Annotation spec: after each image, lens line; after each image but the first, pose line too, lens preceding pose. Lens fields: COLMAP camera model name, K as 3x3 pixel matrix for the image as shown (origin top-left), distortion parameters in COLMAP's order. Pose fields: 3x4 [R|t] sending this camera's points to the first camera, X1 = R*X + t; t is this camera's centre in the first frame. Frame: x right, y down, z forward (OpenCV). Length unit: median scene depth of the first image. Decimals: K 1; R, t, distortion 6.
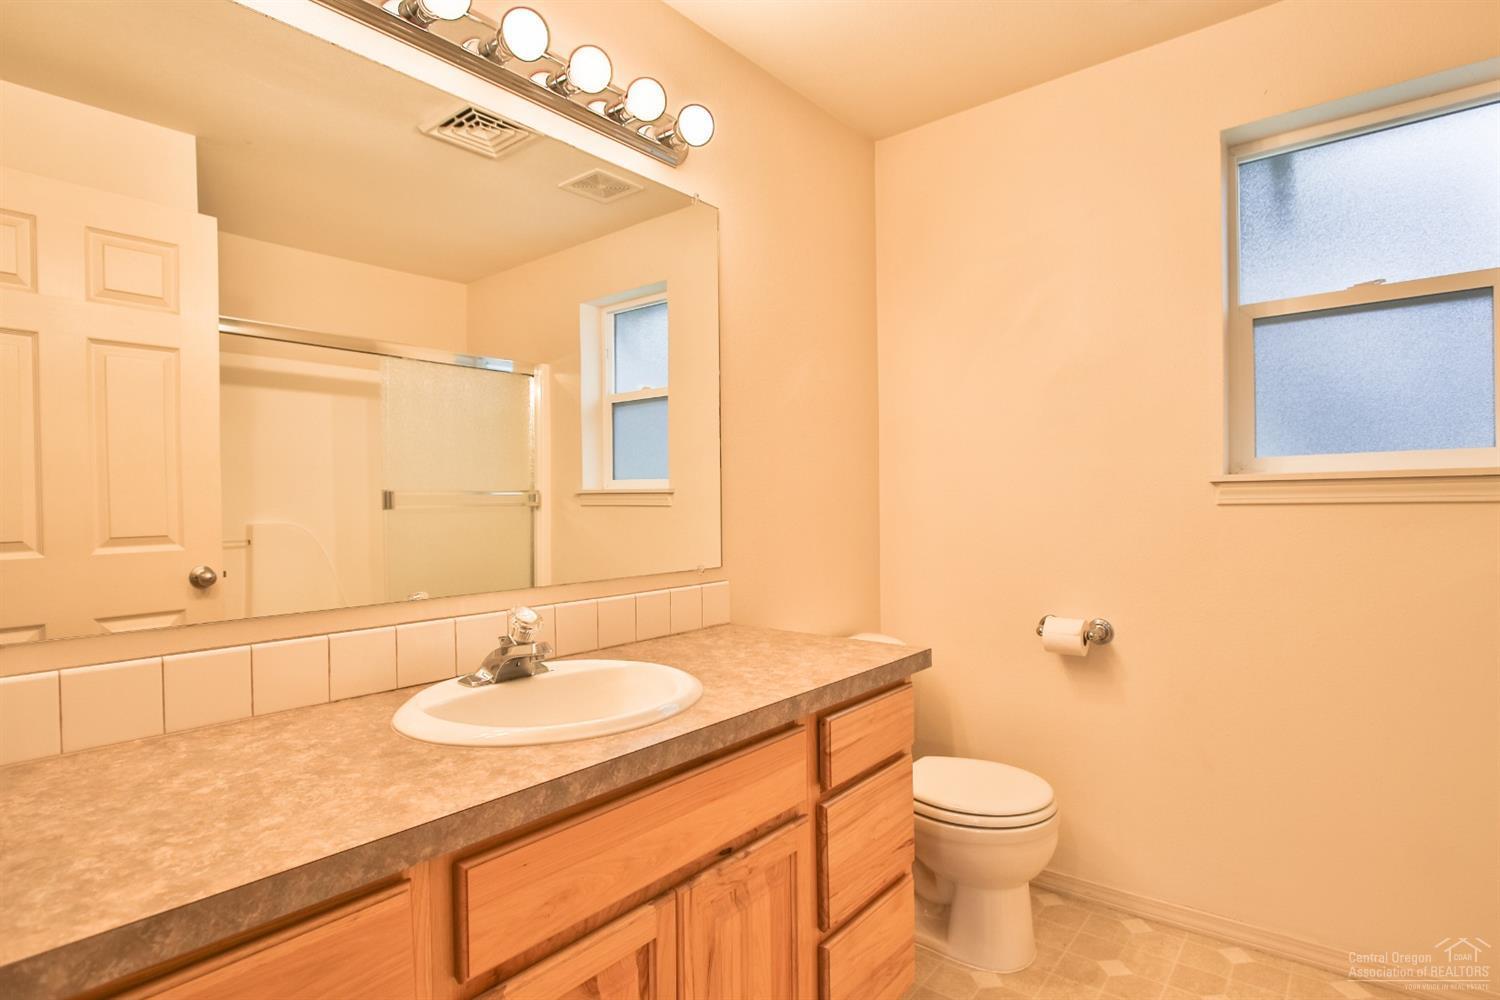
lens RADIAL K [[768.7, 0, 750.5], [0, 768.7, 504.2], [0, 0, 1]] dist [0.000398, -0.001280]
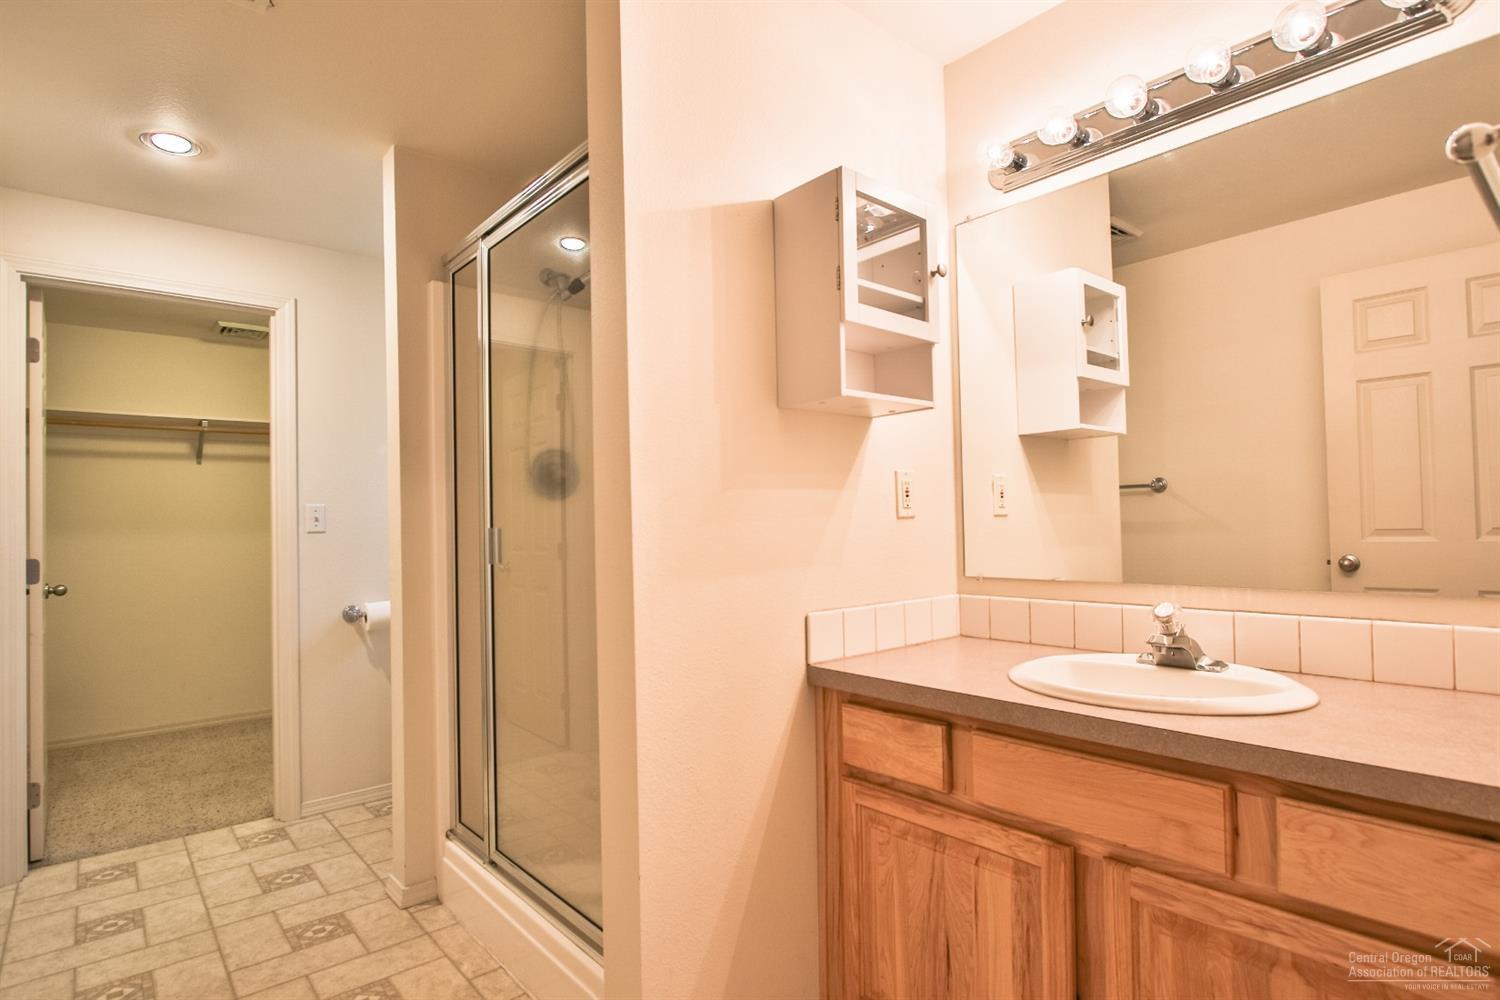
lens RADIAL K [[768.7, 0, 752.8], [0, 768.7, 501.4], [0, 0, 1]] dist [0.000398, -0.001280]
pose [[-0.176295, -0.005167, -0.984324, 0.876477], [0.022993, 0.999692, -0.009365, -0.013499], [0.984069, -0.024284, -0.176122, 0.595147]]
